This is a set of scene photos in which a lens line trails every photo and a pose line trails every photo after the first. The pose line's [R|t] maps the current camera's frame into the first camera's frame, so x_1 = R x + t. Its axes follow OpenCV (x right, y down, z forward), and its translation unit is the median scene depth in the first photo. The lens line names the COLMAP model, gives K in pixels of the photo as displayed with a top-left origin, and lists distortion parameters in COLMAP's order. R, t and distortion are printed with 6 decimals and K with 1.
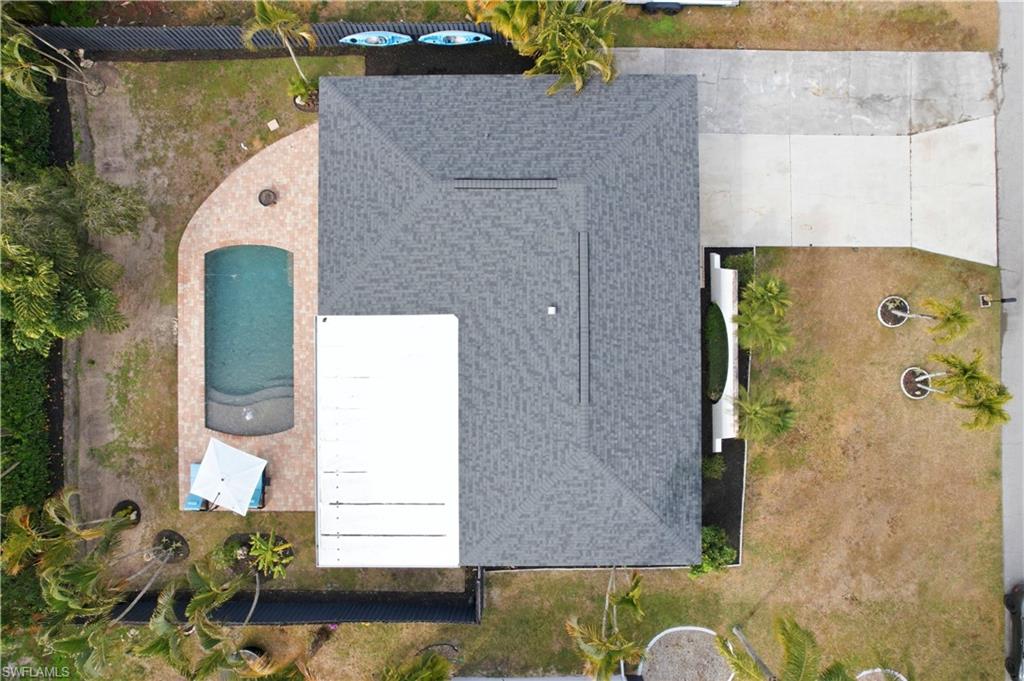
lens RADIAL K [[658.2, 0, 512.0], [0, 658.2, 340.5], [0, 0, 1]] dist [-0.091503, 0.083949]
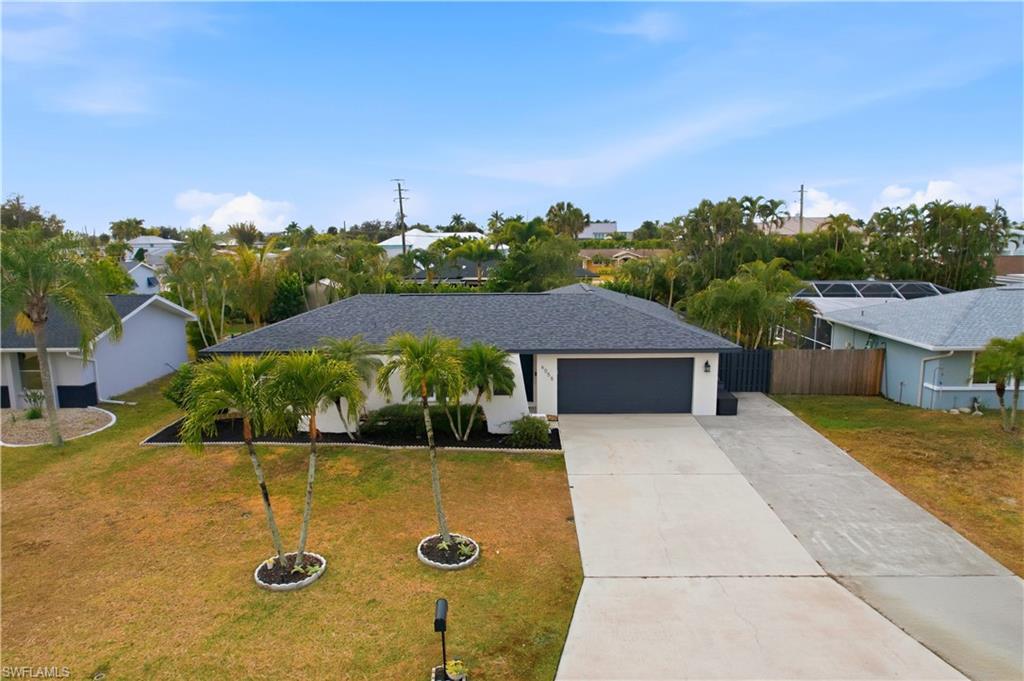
lens RADIAL K [[658.2, 0, 512.0], [0, 658.2, 340.5], [0, 0, 1]] dist [-0.091503, 0.083949]
pose [[-0.023305, 0.164745, -0.986061, 1.060606], [-0.999492, 0.017613, 0.026565, -0.109957], [0.021744, 0.986179, 0.164251, 0.762354]]
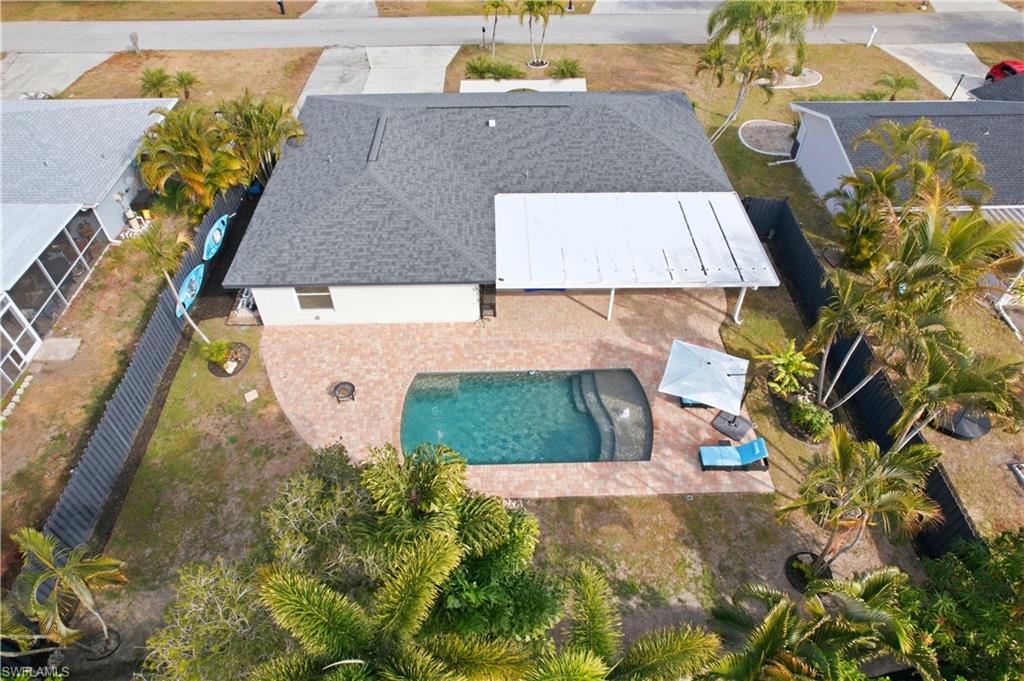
lens RADIAL K [[658.2, 0, 512.0], [0, 658.2, 340.5], [0, 0, 1]] dist [-0.091503, 0.083949]
pose [[-0.022100, -0.706131, 0.707736, -0.890461], [0.999710, -0.008846, 0.022391, -0.034109], [-0.009550, 0.708026, 0.706122, 0.394002]]
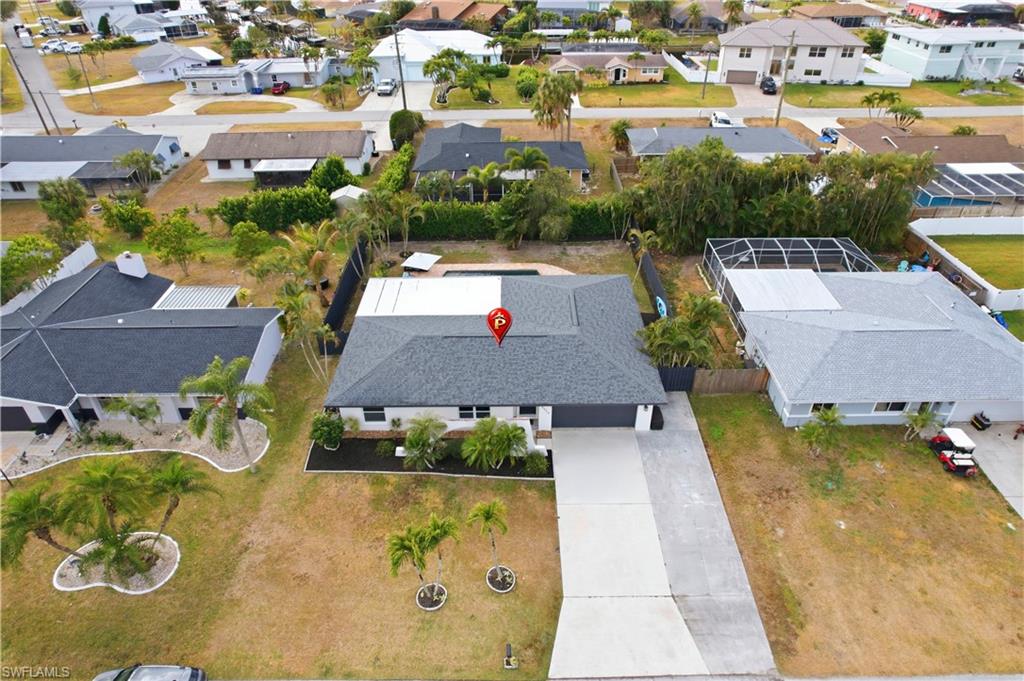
lens RADIAL K [[658.2, 0, 512.0], [0, 658.2, 340.5], [0, 0, 1]] dist [-0.091503, 0.083949]
pose [[-0.001823, 0.567609, -0.823296, 1.257068], [-0.999757, 0.017056, 0.013973, -0.085230], [0.021974, 0.823121, 0.567440, 0.067469]]
